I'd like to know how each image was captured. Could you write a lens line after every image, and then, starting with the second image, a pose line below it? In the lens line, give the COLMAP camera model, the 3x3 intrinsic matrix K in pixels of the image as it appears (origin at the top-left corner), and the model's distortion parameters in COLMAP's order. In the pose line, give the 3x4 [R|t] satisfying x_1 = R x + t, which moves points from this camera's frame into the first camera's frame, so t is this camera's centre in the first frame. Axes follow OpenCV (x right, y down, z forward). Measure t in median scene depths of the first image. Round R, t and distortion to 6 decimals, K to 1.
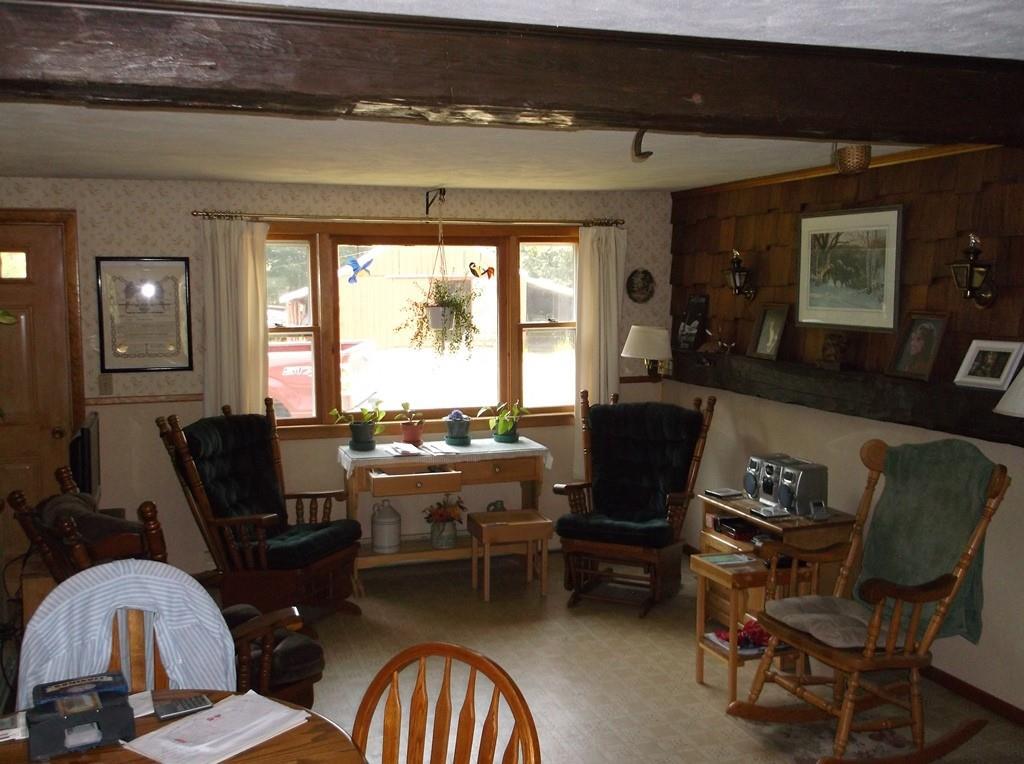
lens RADIAL K [[1025.8, 0, 511.9], [0, 1025.8, 380.2], [0, 0, 1]] dist [0.003987, 0.000000]
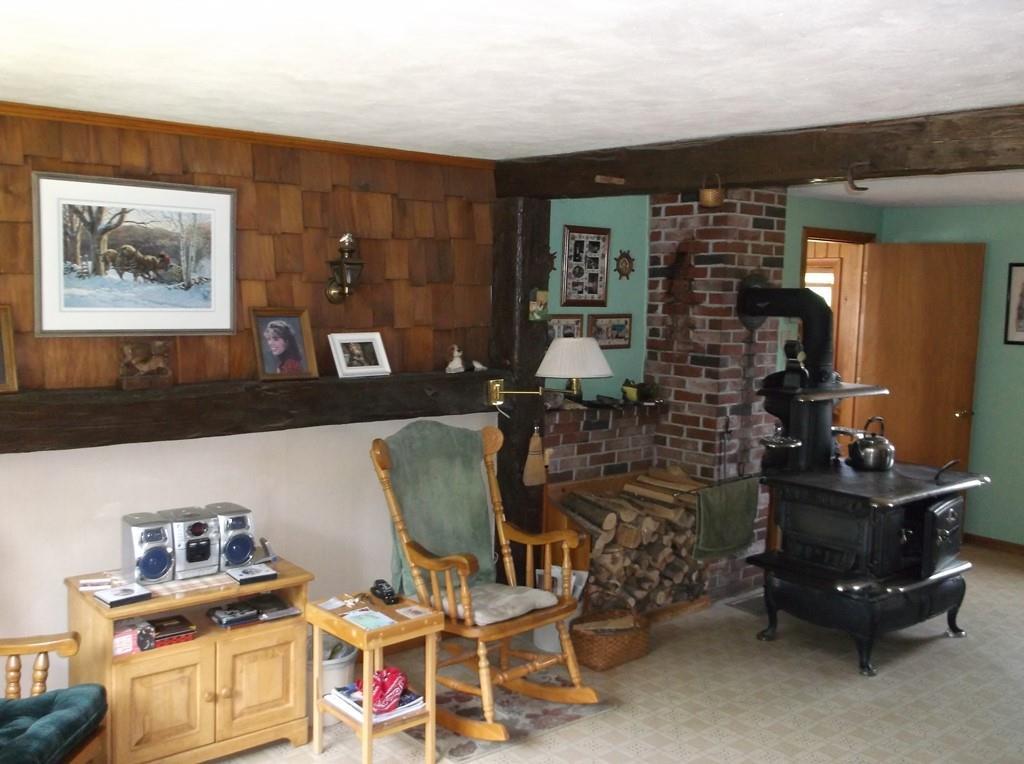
lens RADIAL K [[1025.8, 0, 512.9], [0, 1025.8, 383.6], [0, 0, 1]] dist [0.003987, 0.000000]
pose [[-0.349685, -0.096781, 0.931855, -0.518697], [0.070512, 0.989110, 0.129187, -0.097521], [-0.934210, 0.110882, -0.339052, 1.042898]]
